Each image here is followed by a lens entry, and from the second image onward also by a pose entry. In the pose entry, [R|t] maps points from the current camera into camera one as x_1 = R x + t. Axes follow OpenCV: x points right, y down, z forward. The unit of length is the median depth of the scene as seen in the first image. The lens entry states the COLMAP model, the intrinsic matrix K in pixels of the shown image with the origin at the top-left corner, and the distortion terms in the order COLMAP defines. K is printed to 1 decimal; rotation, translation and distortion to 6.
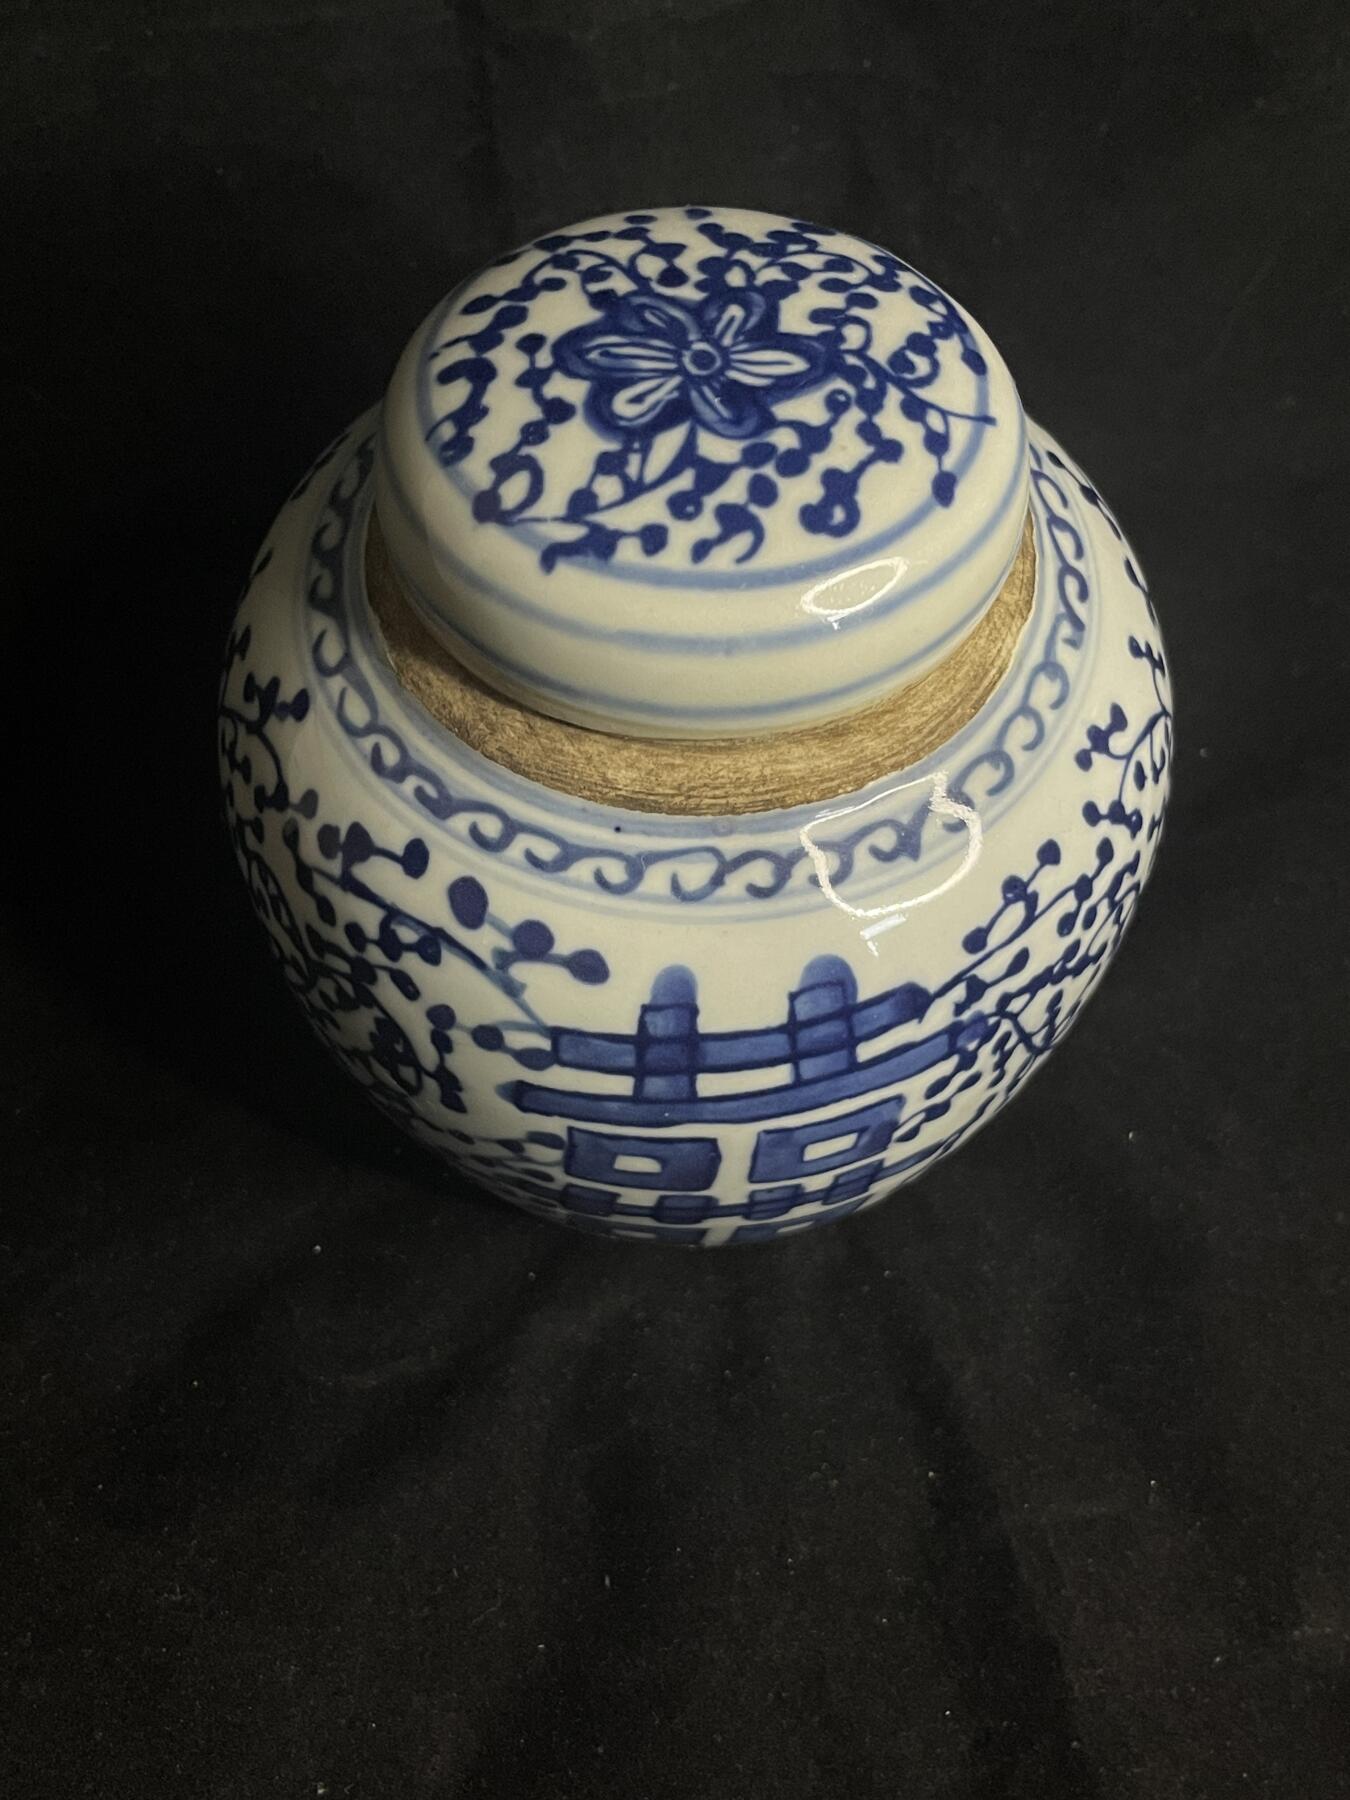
lens RADIAL K [[2070.0, 0, 675.0], [0, 2070.0, 900.0], [0, 0, 1]] dist [0.120652, -0.005927]
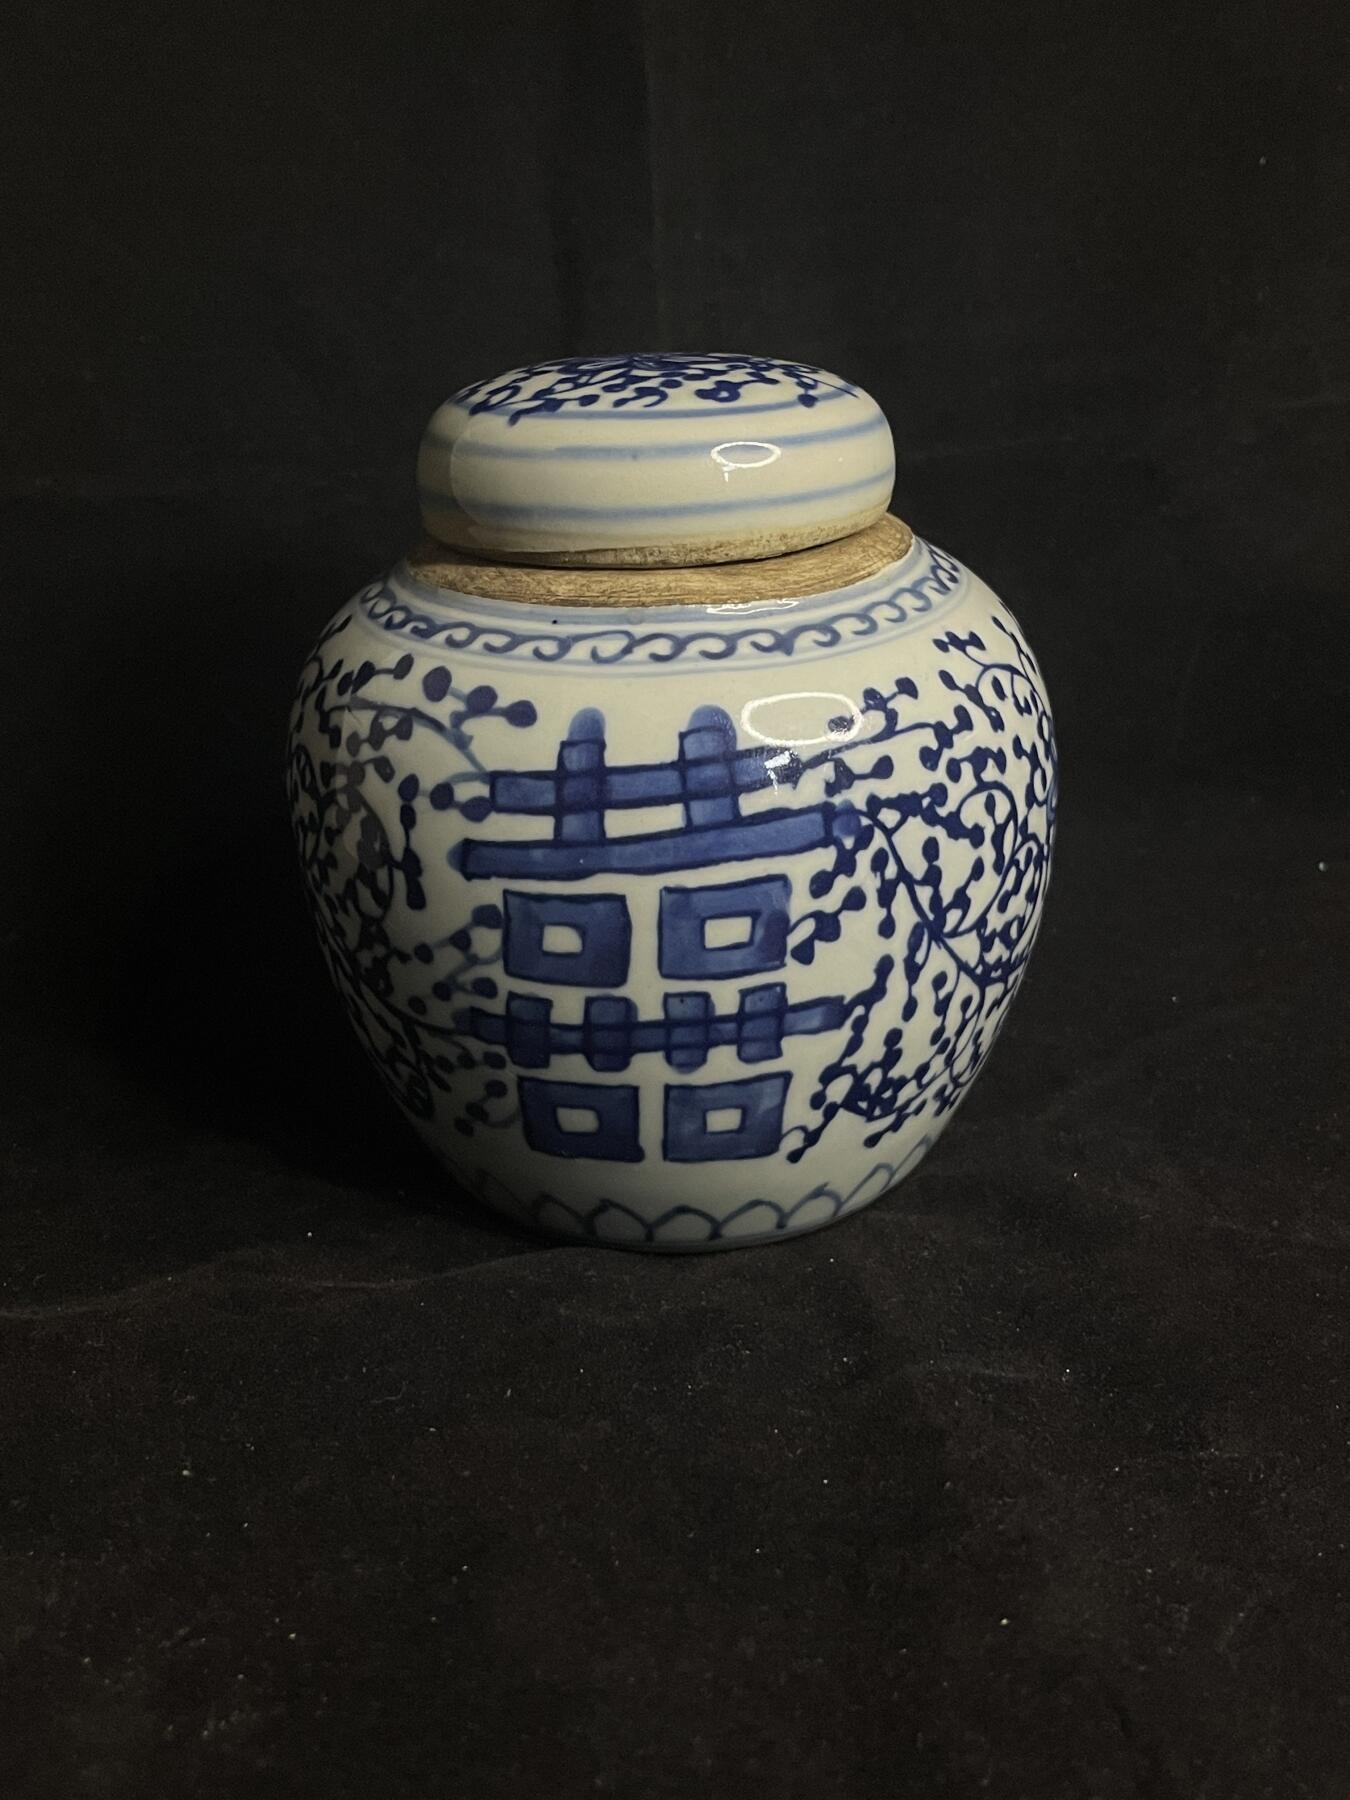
lens RADIAL K [[2070.0, 0, 675.0], [0, 2070.0, 900.0], [0, 0, 1]] dist [0.120652, -0.005927]
pose [[0.989992, -0.000446, -0.141123, 0.224001], [-0.079013, 0.826820, -0.556890, 0.805225], [0.116932, 0.562467, 0.818510, 0.043563]]
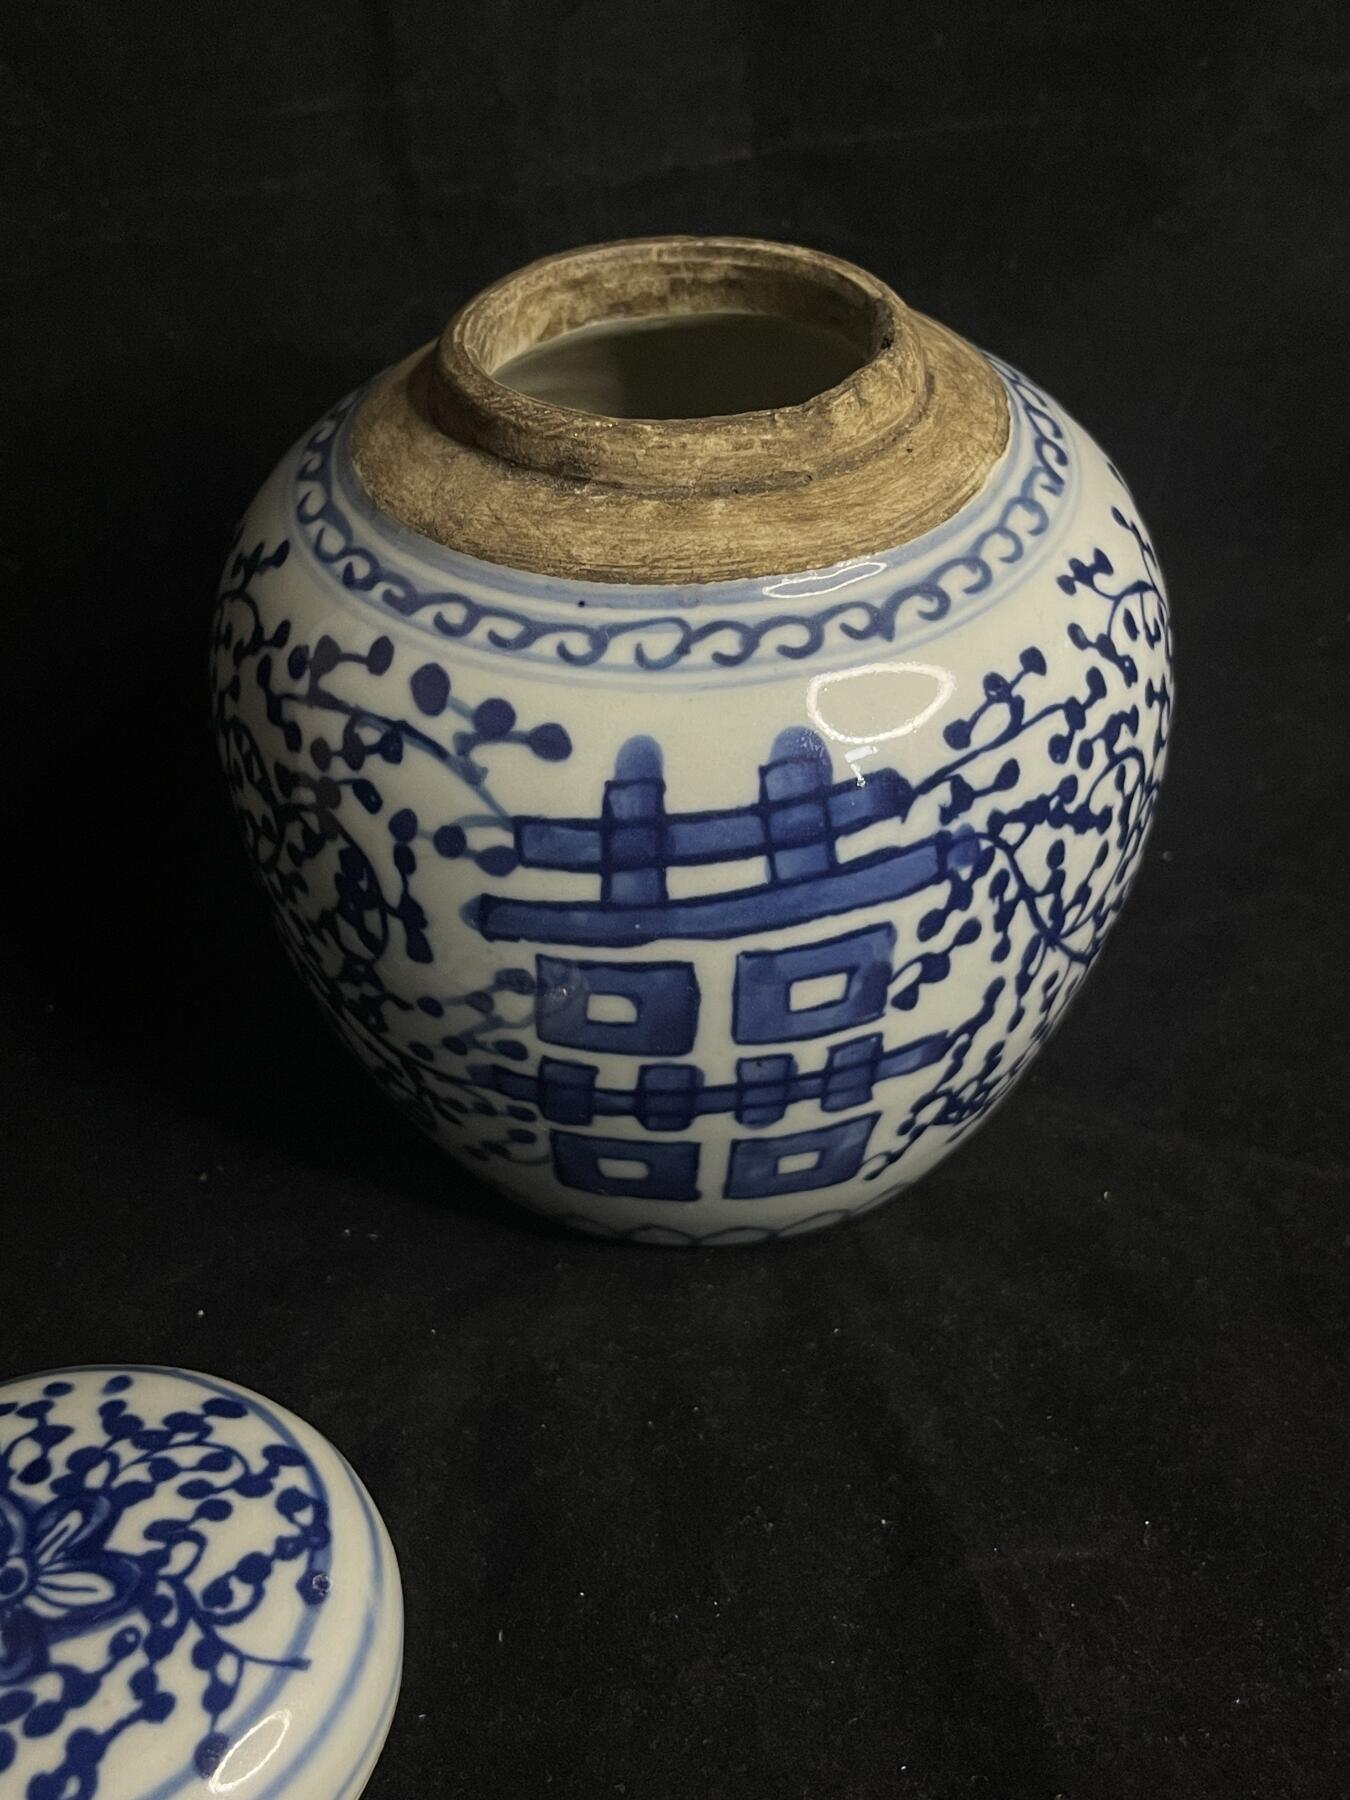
lens RADIAL K [[2057.8, 0, 663.5], [0, 2057.8, 895.3], [0, 0, 1]] dist [0.096621, -0.019163]
pose [[0.998065, -0.015280, -0.060278, 0.066375], [-0.003434, 0.954318, -0.298772, 0.380546], [0.062090, 0.298401, 0.952419, 0.108275]]
